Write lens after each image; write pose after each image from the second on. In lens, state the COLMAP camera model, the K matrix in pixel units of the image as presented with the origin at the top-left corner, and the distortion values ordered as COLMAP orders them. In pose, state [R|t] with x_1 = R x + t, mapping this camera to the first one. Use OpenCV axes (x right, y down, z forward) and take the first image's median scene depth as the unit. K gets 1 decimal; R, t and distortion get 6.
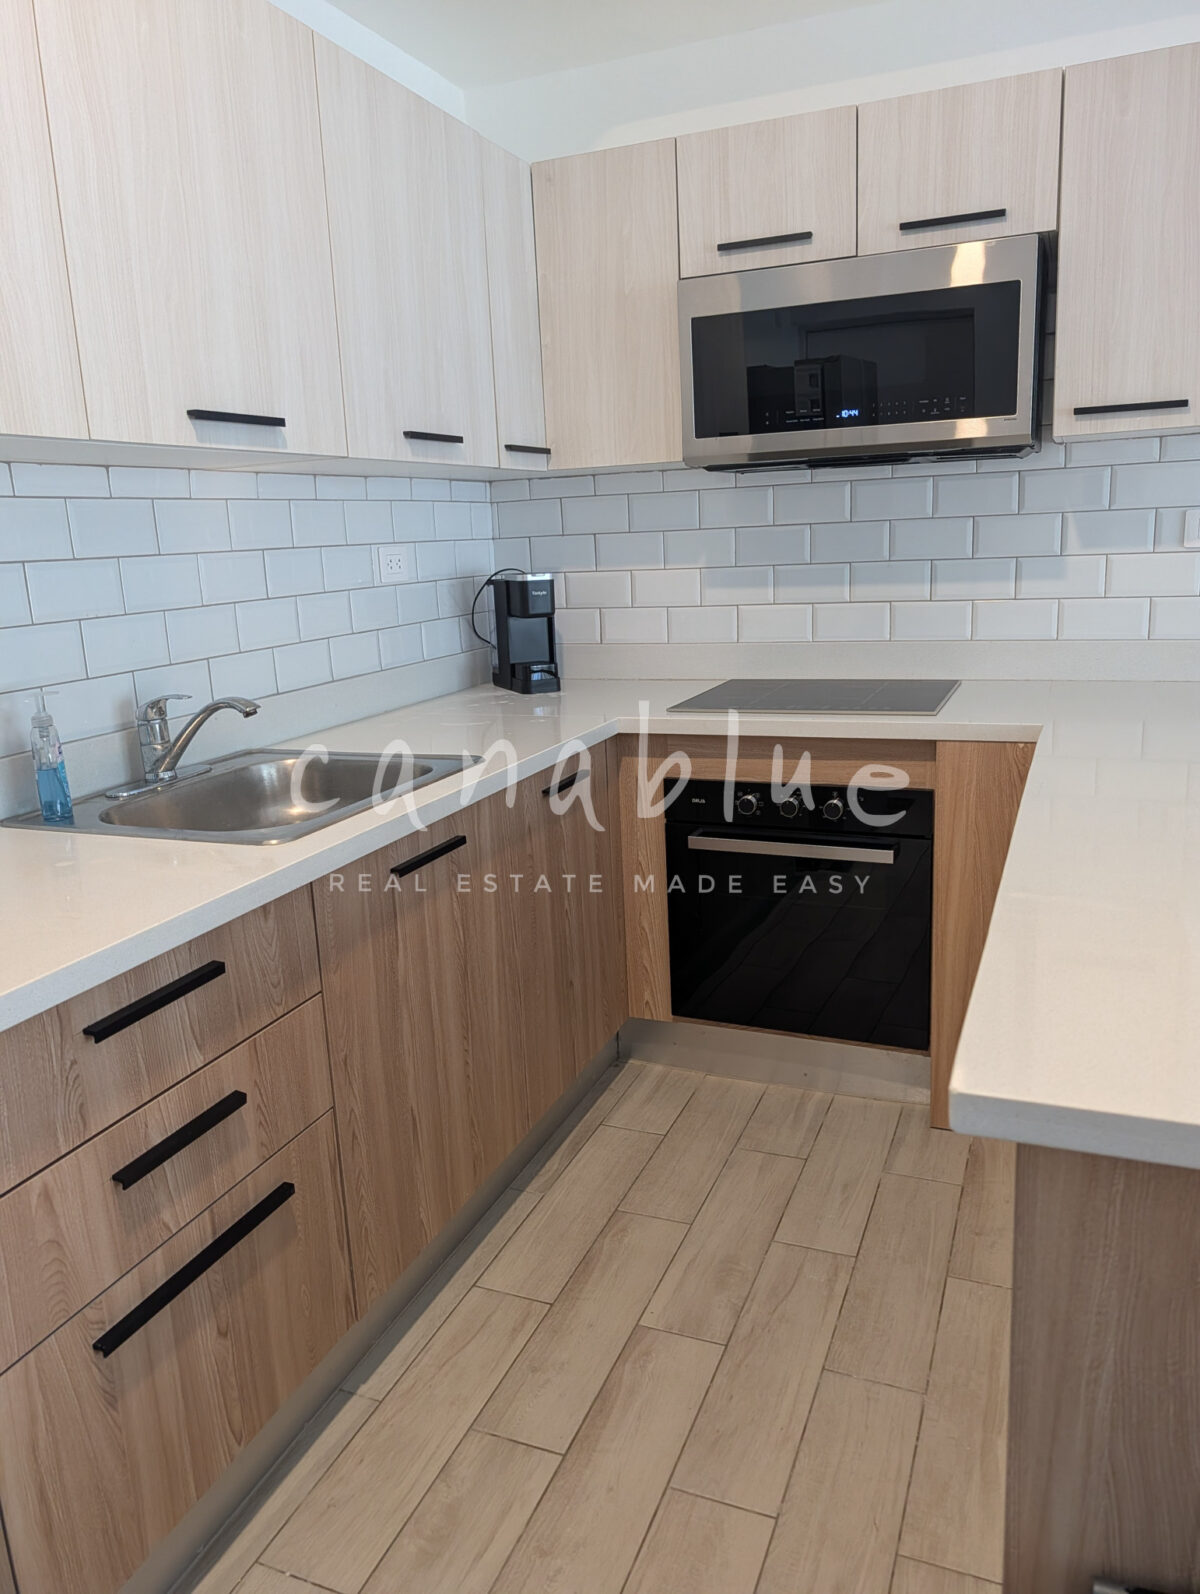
lens RADIAL K [[1131.7, 0, 597.4], [0, 1131.7, 768.4], [0, 0, 1]] dist [0.001164, 0.000901]
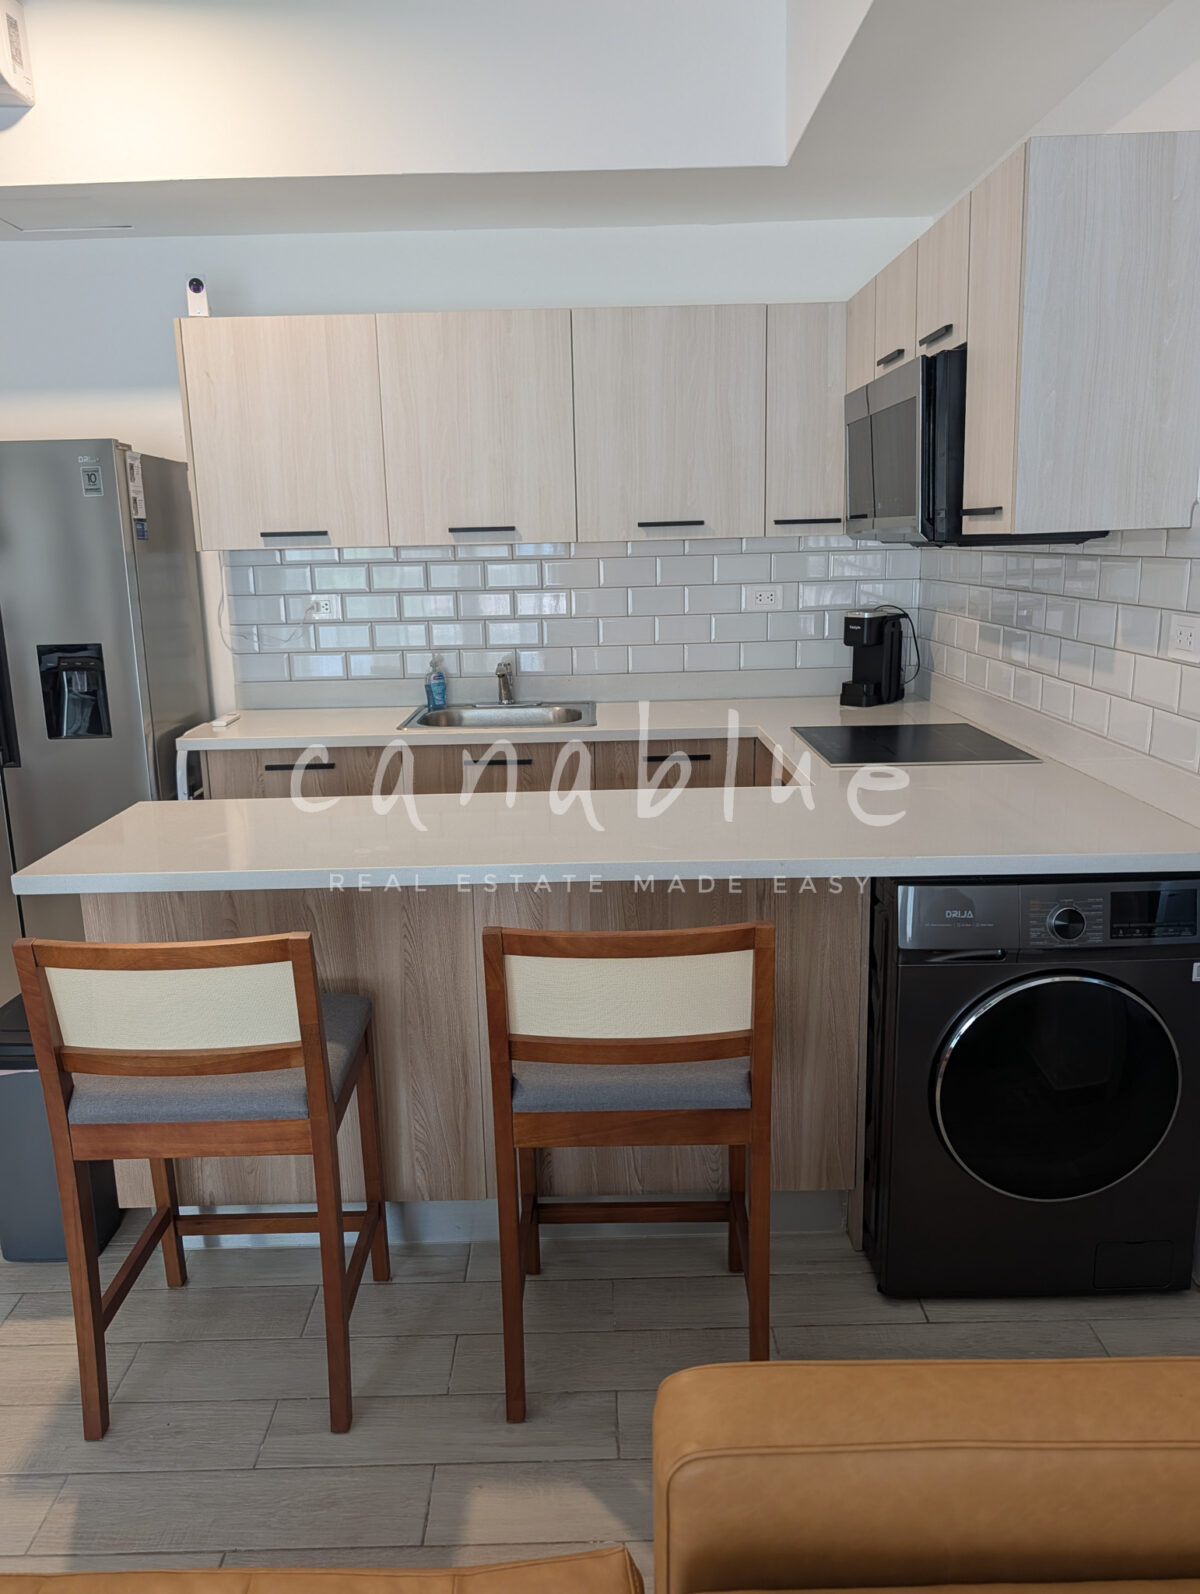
lens RADIAL K [[1163.9, 0, 596.2], [0, 1163.9, 793.0], [0, 0, 1]] dist [0.011733, -0.002538]
pose [[0.396171, 0.231442, -0.888529, 1.168338], [-0.183461, 0.968149, 0.170381, -0.164784], [0.899661, 0.095510, 0.426013, 0.227930]]
